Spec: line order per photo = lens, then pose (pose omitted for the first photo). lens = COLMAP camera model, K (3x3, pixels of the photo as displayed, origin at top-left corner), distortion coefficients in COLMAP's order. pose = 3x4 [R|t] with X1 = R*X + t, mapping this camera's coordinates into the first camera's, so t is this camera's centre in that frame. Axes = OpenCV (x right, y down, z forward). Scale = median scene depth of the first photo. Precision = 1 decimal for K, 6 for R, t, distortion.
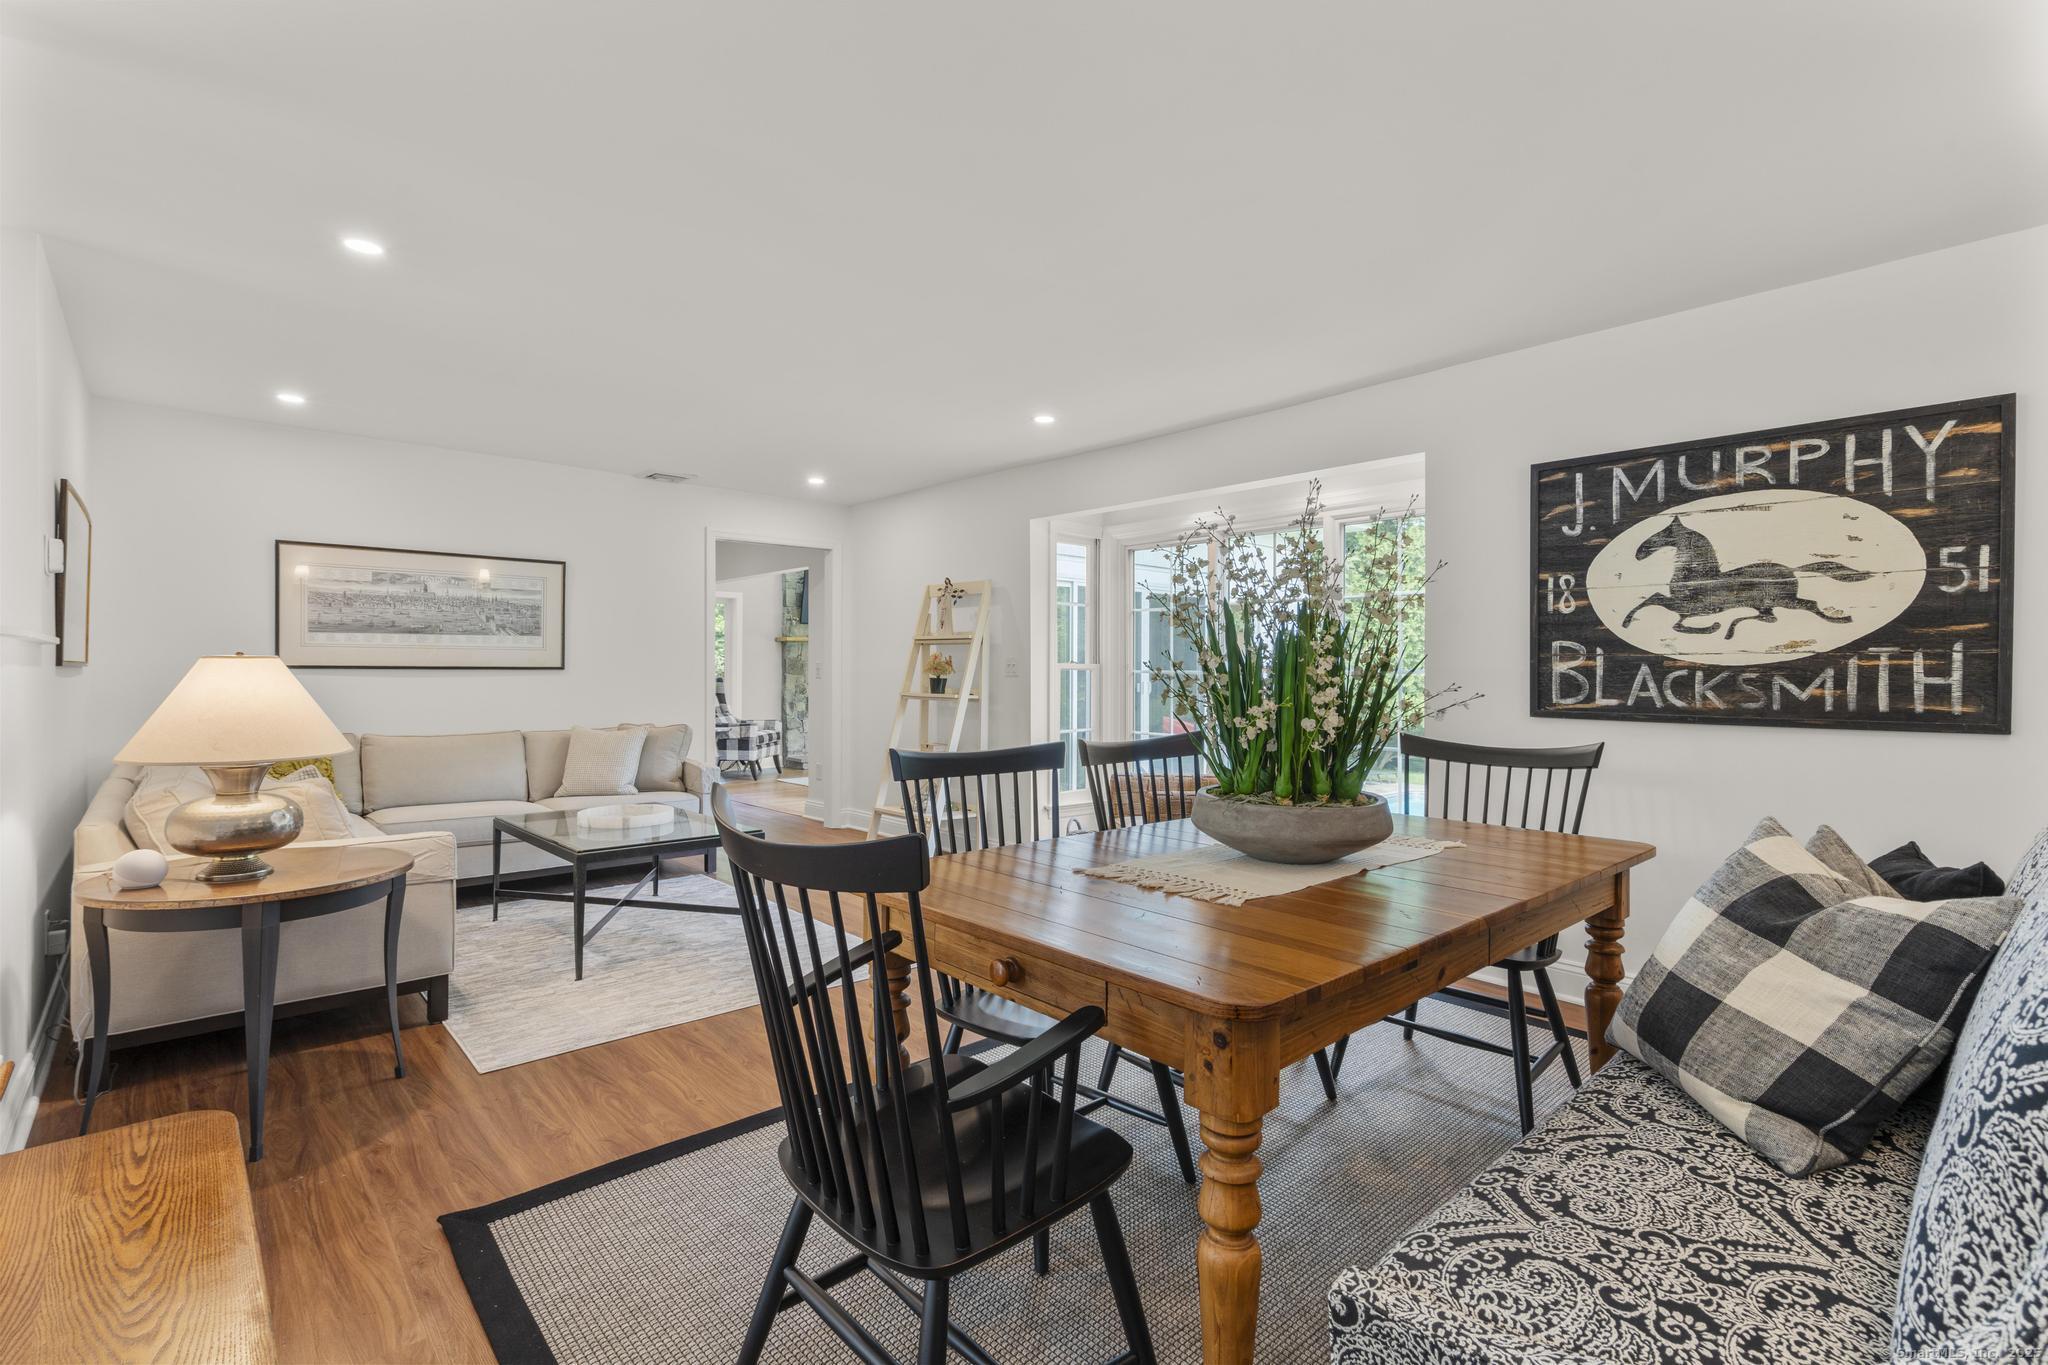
lens RADIAL K [[948.2, 0, 1024.2], [0, 948.2, 678.8], [0, 0, 1]] dist [-0.004010, 0.002578]
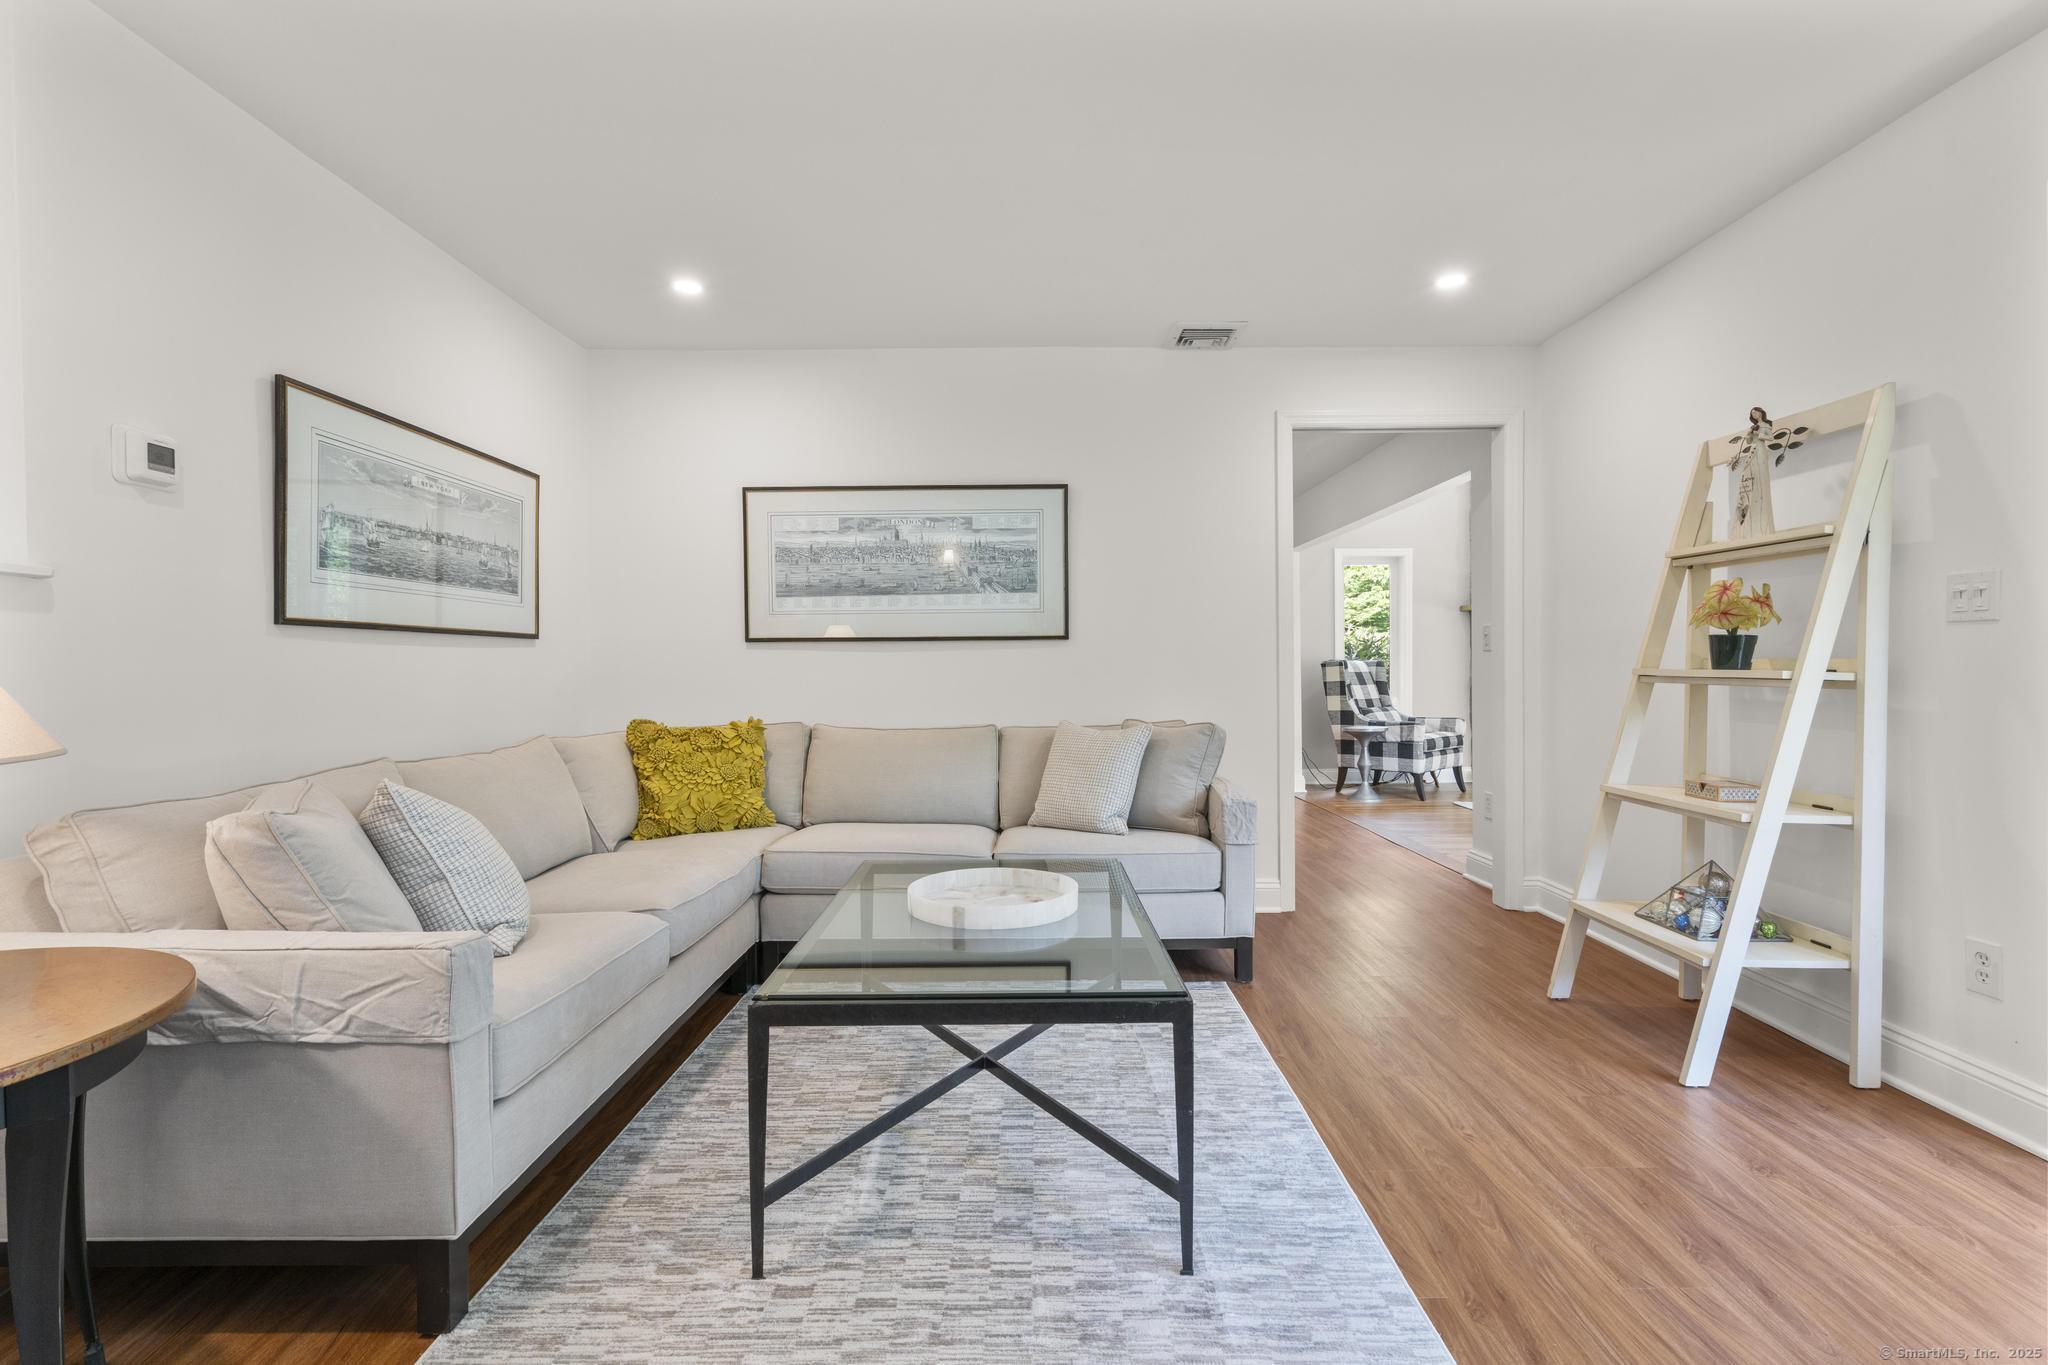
lens RADIAL K [[948.2, 0, 1025.6], [0, 948.2, 677.9], [0, 0, 1]] dist [-0.004010, 0.002578]
pose [[0.741717, -0.002694, -0.670708, -0.040467], [0.006230, 0.999976, 0.002874, 0.016893], [0.670684, -0.006310, 0.741716, 0.467640]]
